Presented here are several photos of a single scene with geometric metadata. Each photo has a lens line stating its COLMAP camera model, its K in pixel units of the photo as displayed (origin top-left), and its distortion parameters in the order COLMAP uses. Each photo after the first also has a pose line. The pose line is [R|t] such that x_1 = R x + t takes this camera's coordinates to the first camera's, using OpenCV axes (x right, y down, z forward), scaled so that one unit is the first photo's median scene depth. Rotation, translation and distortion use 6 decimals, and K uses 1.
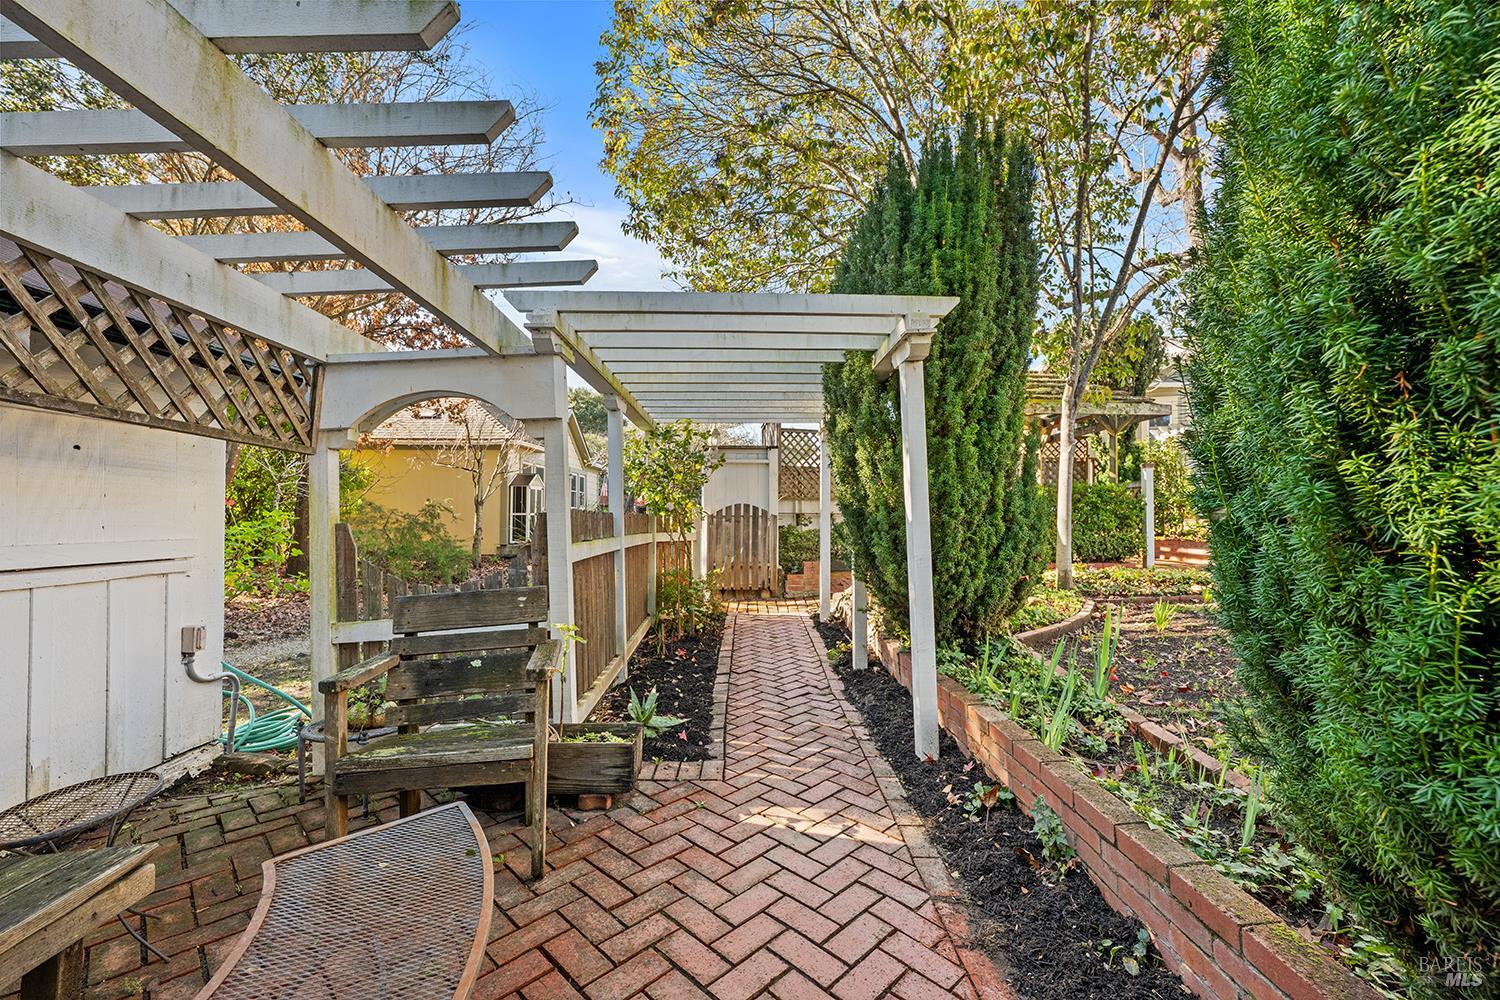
lens RADIAL K [[646.5, 0, 750.0], [0, 646.5, 500.0], [0, 0, 1]] dist [-0.000089, 0.000129]
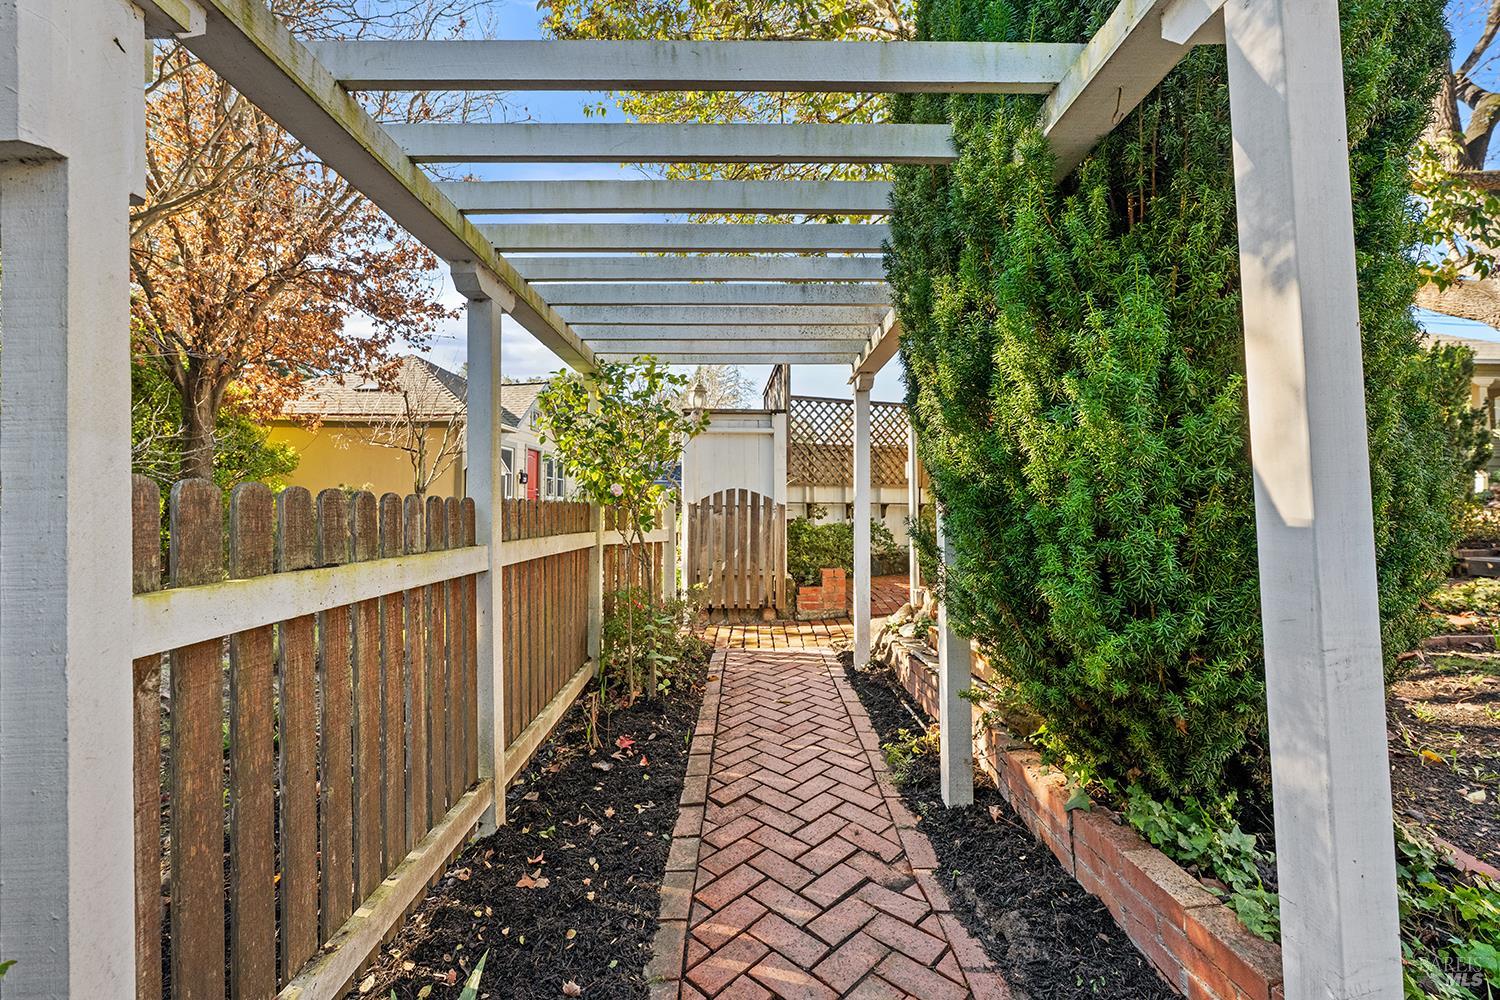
lens RADIAL K [[646.5, 0, 750.0], [0, 646.5, 500.0], [0, 0, 1]] dist [-0.000089, 0.000129]
pose [[0.999998, -0.001004, -0.001526, 0.004135], [0.001026, 0.999893, 0.014626, 0.008268], [0.001511, -0.014627, 0.999892, 0.303271]]
